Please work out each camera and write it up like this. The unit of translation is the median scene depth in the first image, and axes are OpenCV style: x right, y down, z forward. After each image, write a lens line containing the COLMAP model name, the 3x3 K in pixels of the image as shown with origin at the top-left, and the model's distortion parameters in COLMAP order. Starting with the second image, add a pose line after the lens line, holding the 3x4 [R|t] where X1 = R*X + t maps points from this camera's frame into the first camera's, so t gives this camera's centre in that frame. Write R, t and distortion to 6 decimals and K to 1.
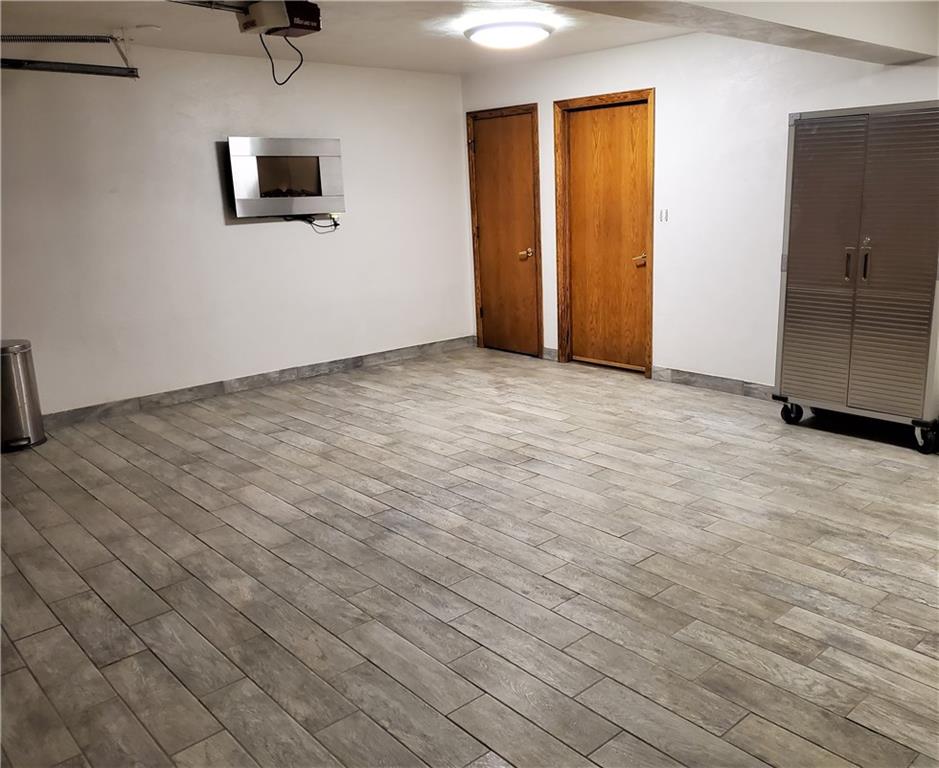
lens RADIAL K [[818.0, 0, 542.7], [0, 818.0, 382.7], [0, 0, 1]] dist [0.000337, -0.008045]
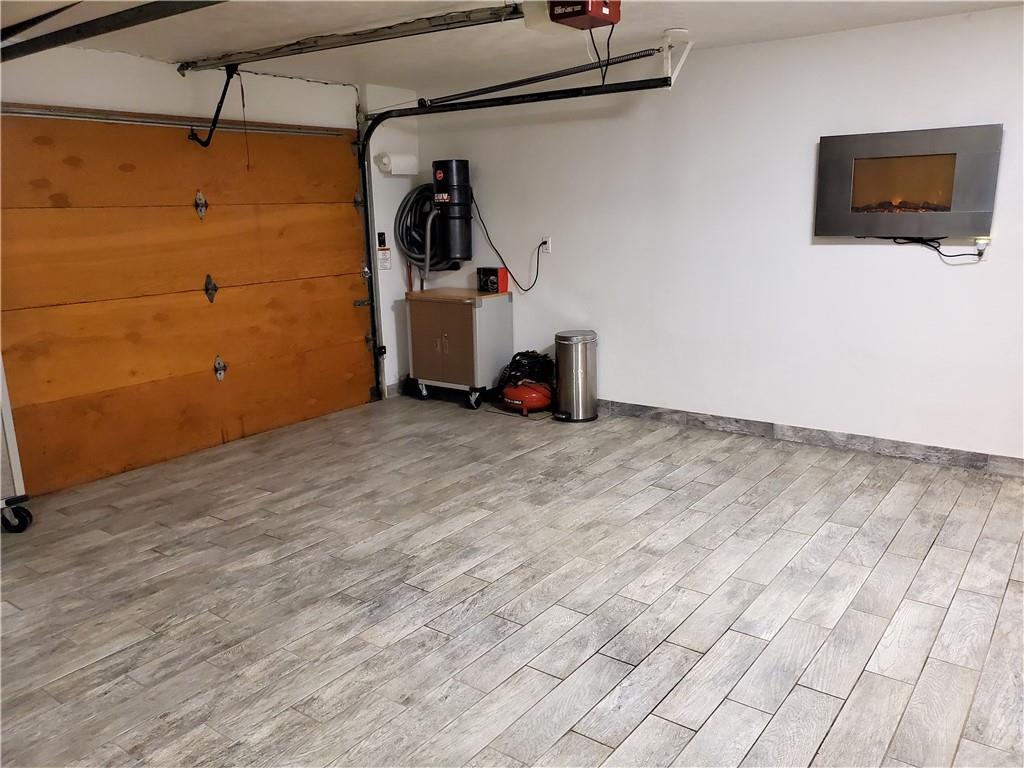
lens RADIAL K [[791.1, 0, 512.0], [0, 791.1, 384.0], [0, 0, 1]] dist [0.066865, -0.112064]
pose [[0.151244, 0.237036, -0.959656, 0.461768], [-0.214003, 0.955651, 0.202319, -0.193374], [0.965054, 0.174769, 0.195262, 0.712138]]
